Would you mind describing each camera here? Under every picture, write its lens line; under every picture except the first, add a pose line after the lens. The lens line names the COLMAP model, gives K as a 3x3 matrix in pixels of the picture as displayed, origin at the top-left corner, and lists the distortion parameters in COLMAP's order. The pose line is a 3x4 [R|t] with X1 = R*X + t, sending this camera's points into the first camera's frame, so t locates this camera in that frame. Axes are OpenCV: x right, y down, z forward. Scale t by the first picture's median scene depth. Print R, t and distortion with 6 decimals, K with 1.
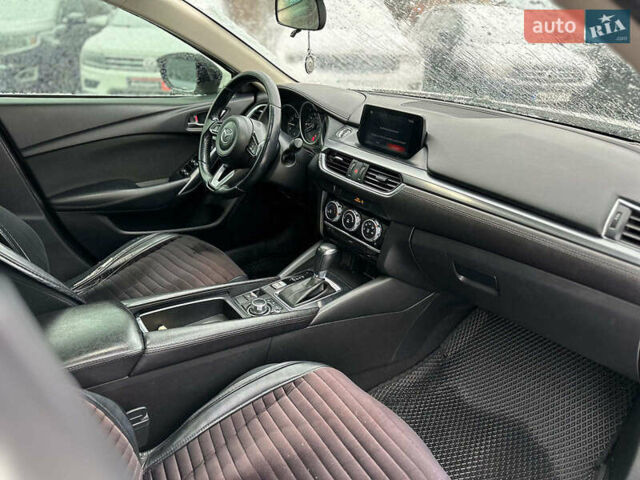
lens RADIAL K [[465.0, 0, 320.0], [0, 465.0, 240.0], [0, 0, 1]] dist [0.041839, 0.000830]
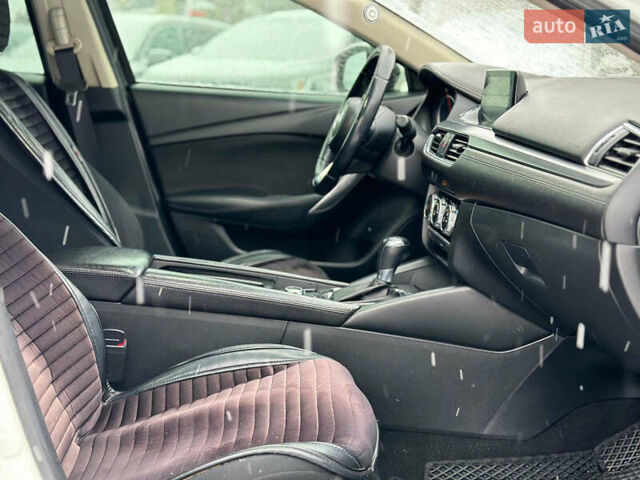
lens RADIAL K [[910.5, 0, 320.0], [0, 910.5, 240.0], [0, 0, 1]] dist [0.161978, 0.012516]
pose [[0.850105, 0.064685, -0.522626, 0.675849], [-0.197351, 0.959235, -0.202289, 0.335257], [0.488236, 0.275108, 0.828216, -0.300899]]
